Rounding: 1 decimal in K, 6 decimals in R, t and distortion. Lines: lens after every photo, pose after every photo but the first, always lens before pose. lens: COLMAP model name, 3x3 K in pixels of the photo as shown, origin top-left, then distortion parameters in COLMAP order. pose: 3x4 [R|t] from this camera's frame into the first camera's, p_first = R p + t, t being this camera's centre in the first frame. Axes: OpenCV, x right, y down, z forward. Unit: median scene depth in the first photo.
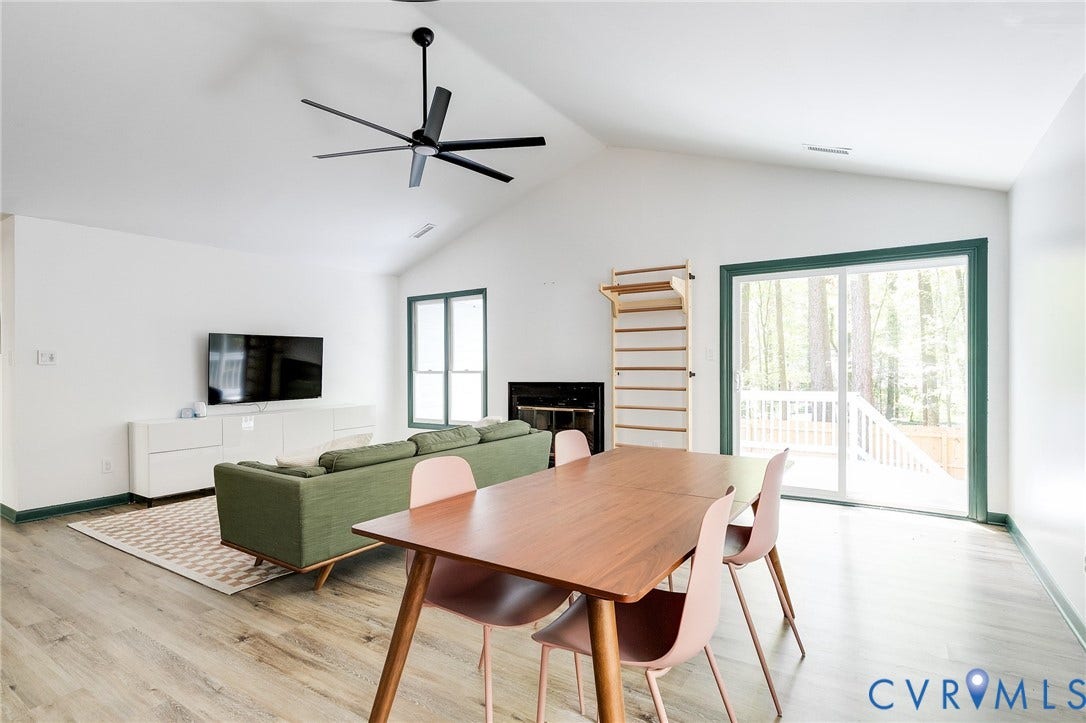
lens RADIAL K [[544.1, 0, 543.6], [0, 544.1, 366.6], [0, 0, 1]] dist [0.000419, 0.000337]
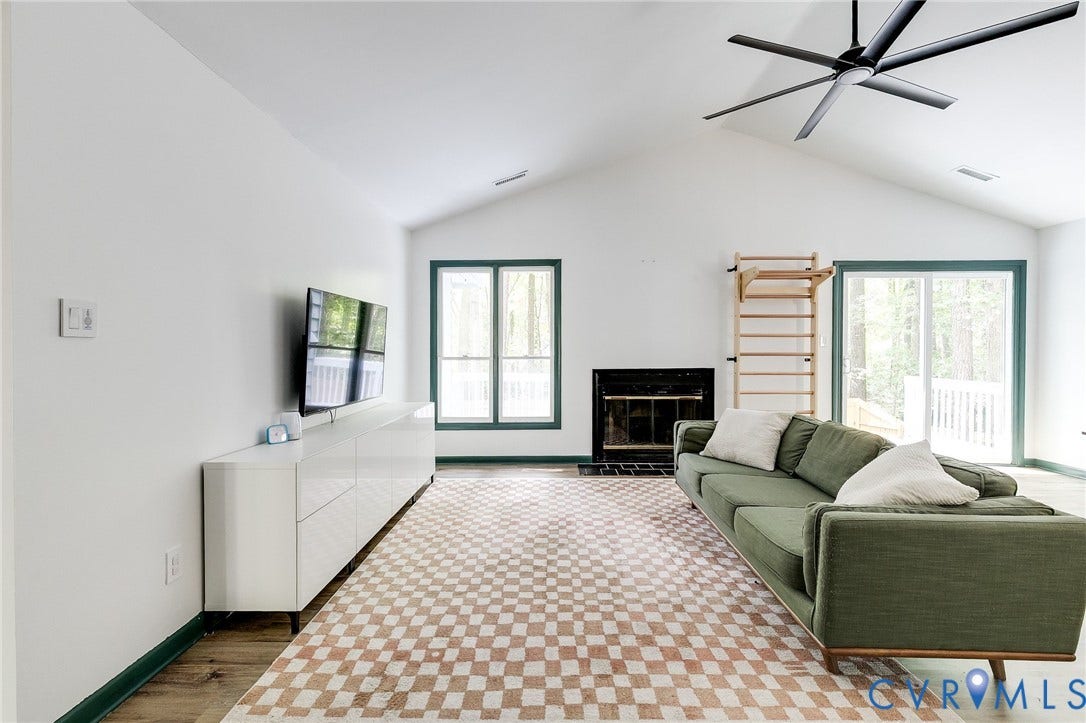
lens RADIAL K [[503.6, 0, 544.2], [0, 503.6, 357.2], [0, 0, 1]] dist [0.005730, 0.000194]
pose [[0.843362, 0.000141, 0.537346, -0.643247], [-0.003917, 0.999975, 0.005885, 0.005261], [-0.537331, -0.007067, 0.843342, 0.405382]]
